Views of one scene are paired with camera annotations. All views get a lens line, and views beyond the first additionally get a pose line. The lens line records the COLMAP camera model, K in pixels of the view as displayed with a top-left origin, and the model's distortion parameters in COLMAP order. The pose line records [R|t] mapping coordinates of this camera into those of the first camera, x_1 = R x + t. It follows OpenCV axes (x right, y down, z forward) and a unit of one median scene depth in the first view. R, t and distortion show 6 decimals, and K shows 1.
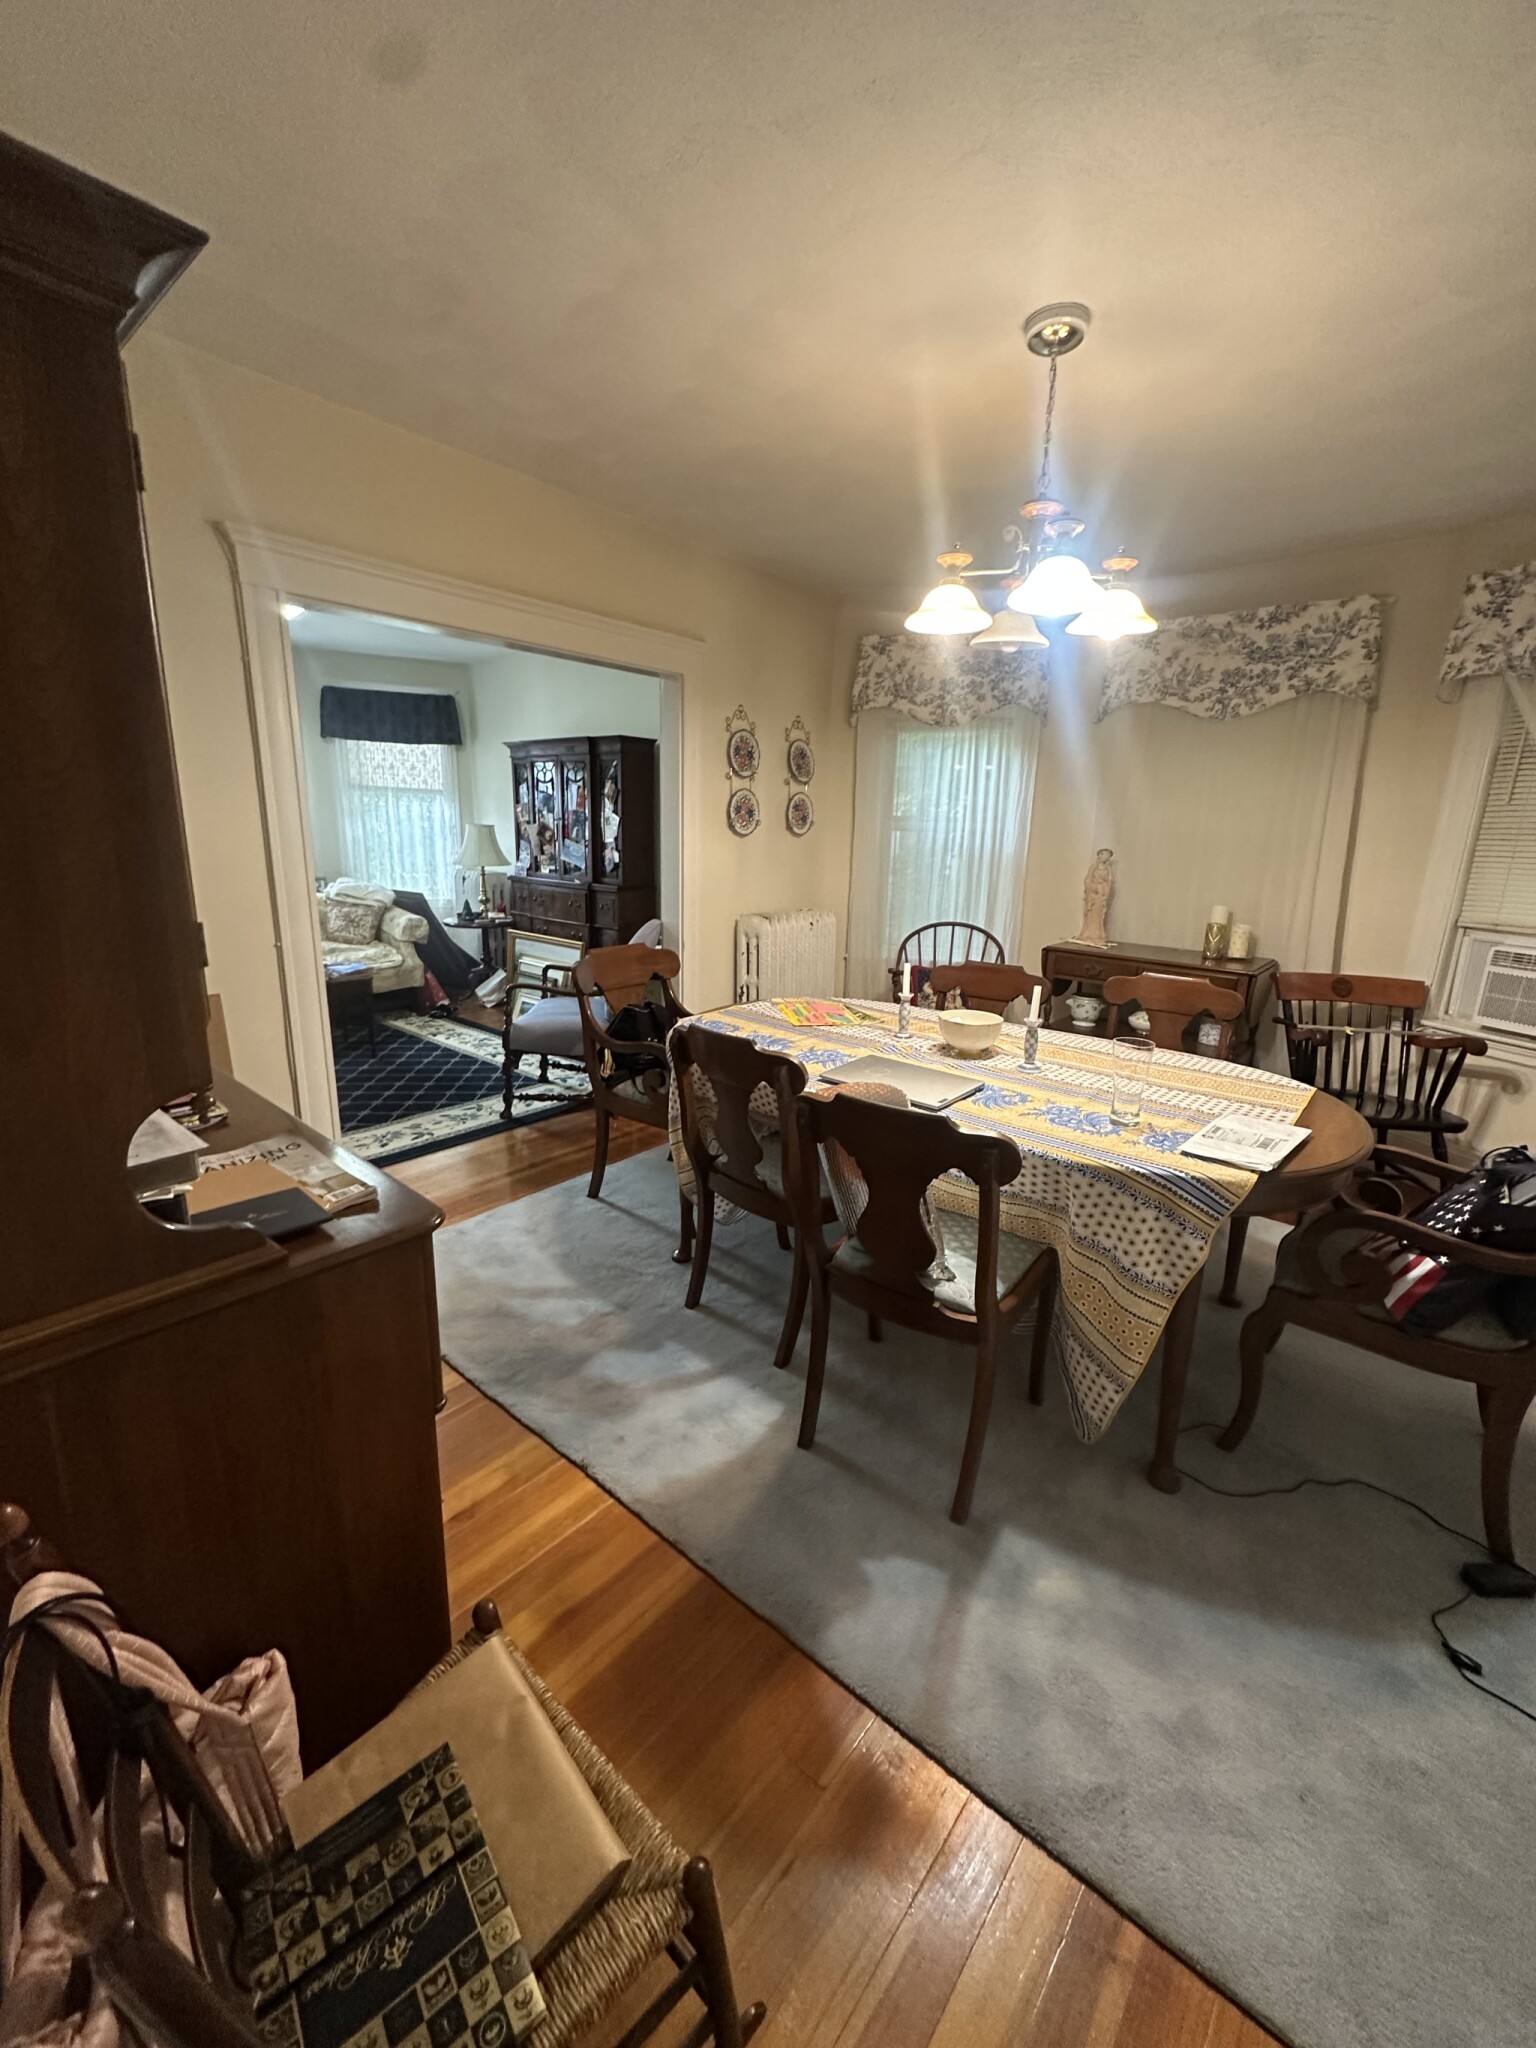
lens RADIAL K [[817.6, 0, 768.0], [0, 817.6, 1024.0], [0, 0, 1]] dist [-0.000273, -0.000116]
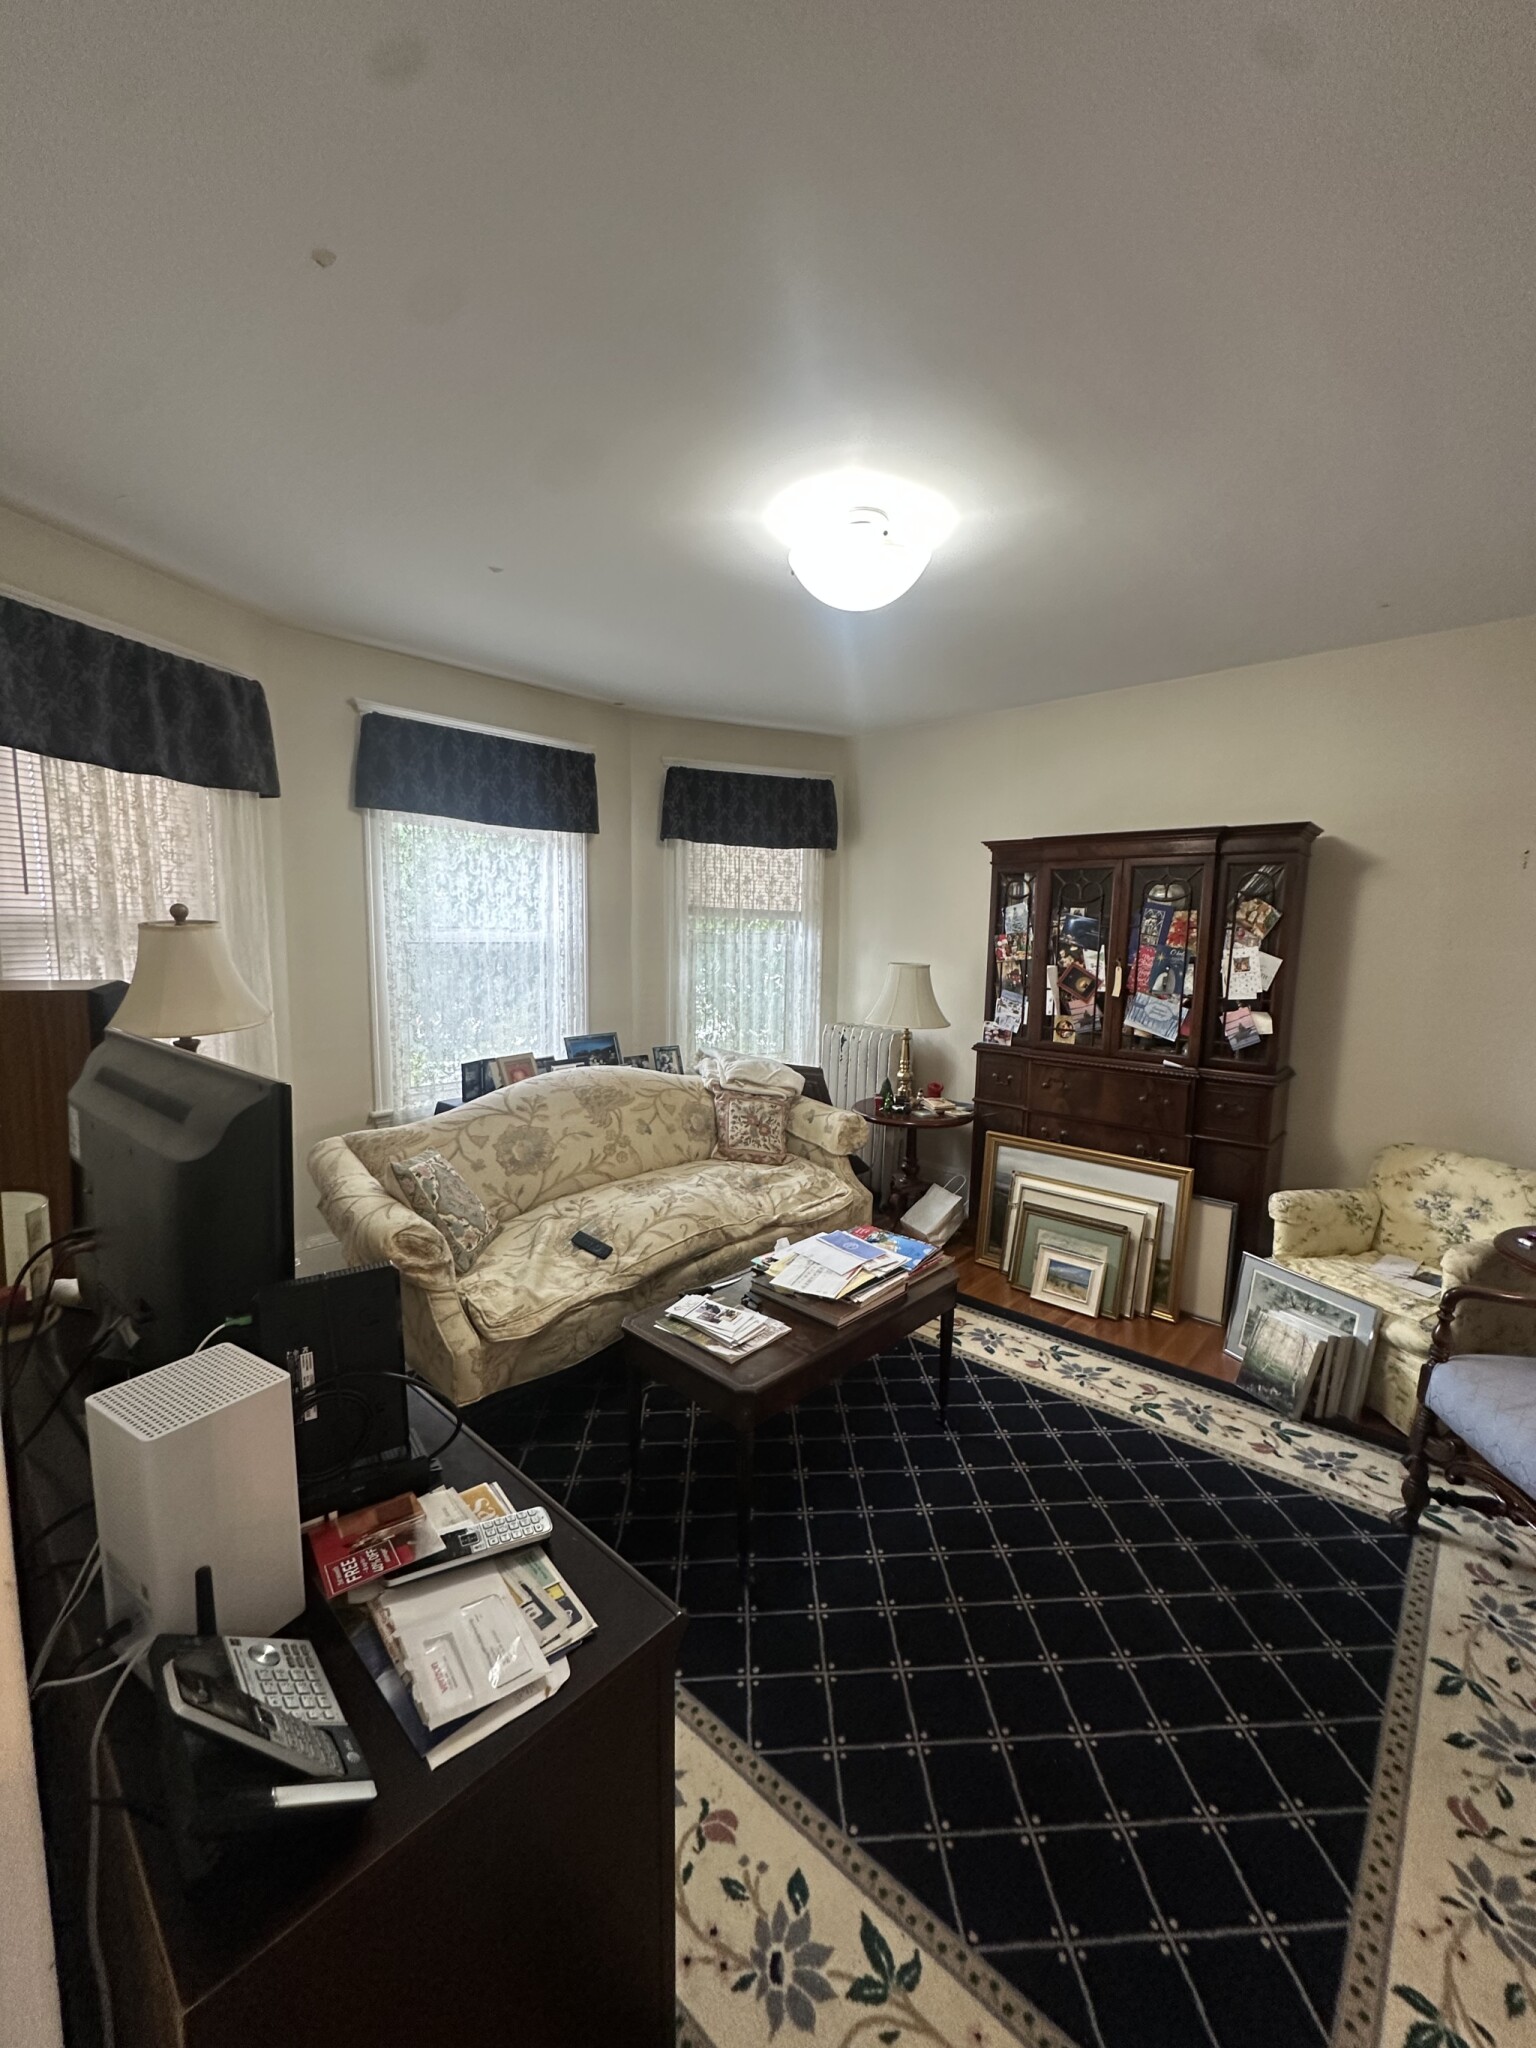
lens RADIAL K [[817.6, 0, 768.0], [0, 817.6, 1024.0], [0, 0, 1]] dist [-0.000273, -0.000116]
pose [[0.999565, -0.006669, -0.028724, -0.474562], [0.002928, 0.991724, -0.128353, -0.119238], [0.029343, 0.128213, 0.991313, 0.374328]]
